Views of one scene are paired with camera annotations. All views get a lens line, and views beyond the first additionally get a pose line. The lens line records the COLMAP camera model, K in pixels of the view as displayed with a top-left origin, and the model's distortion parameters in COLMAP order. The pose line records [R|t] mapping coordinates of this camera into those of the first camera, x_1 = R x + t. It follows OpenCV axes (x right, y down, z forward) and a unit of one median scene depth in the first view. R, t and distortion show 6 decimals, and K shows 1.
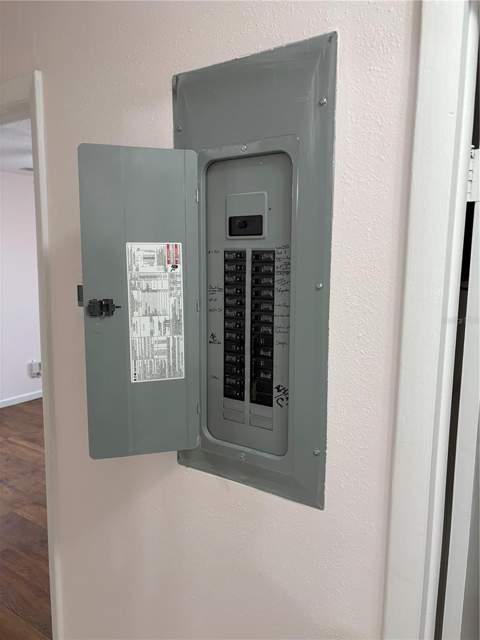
lens RADIAL K [[485.2, 0, 240.5], [0, 485.2, 320.2], [0, 0, 1]] dist [-0.007835, -0.004024]
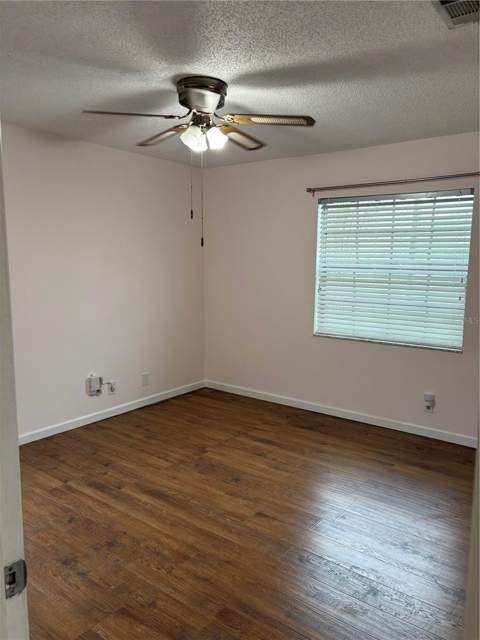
lens RADIAL K [[485.2, 0, 239.4], [0, 485.2, 320.5], [0, 0, 1]] dist [-0.007835, -0.004024]
pose [[0.997909, -0.001148, -0.064624, -0.165408], [0.001461, 0.999987, 0.004790, -0.012675], [0.064617, -0.004875, 0.997898, 0.266874]]
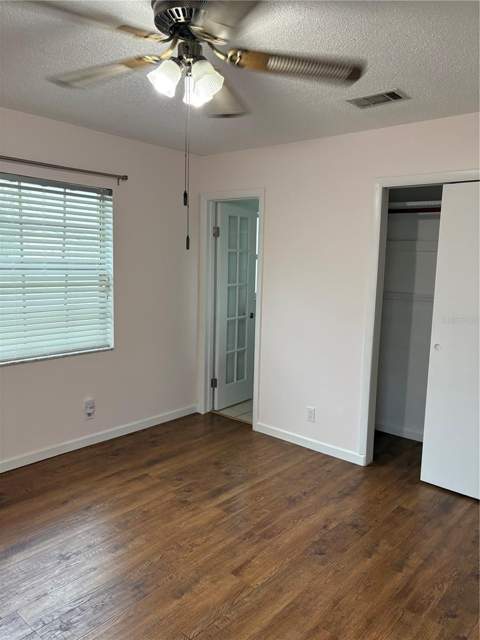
lens RADIAL K [[485.2, 0, 237.0], [0, 485.2, 318.1], [0, 0, 1]] dist [-0.007835, -0.004024]
pose [[0.111417, -0.133908, 0.984711, -0.674540], [0.092308, 0.987991, 0.123910, -0.097772], [-0.989477, 0.077091, 0.122440, 0.824683]]
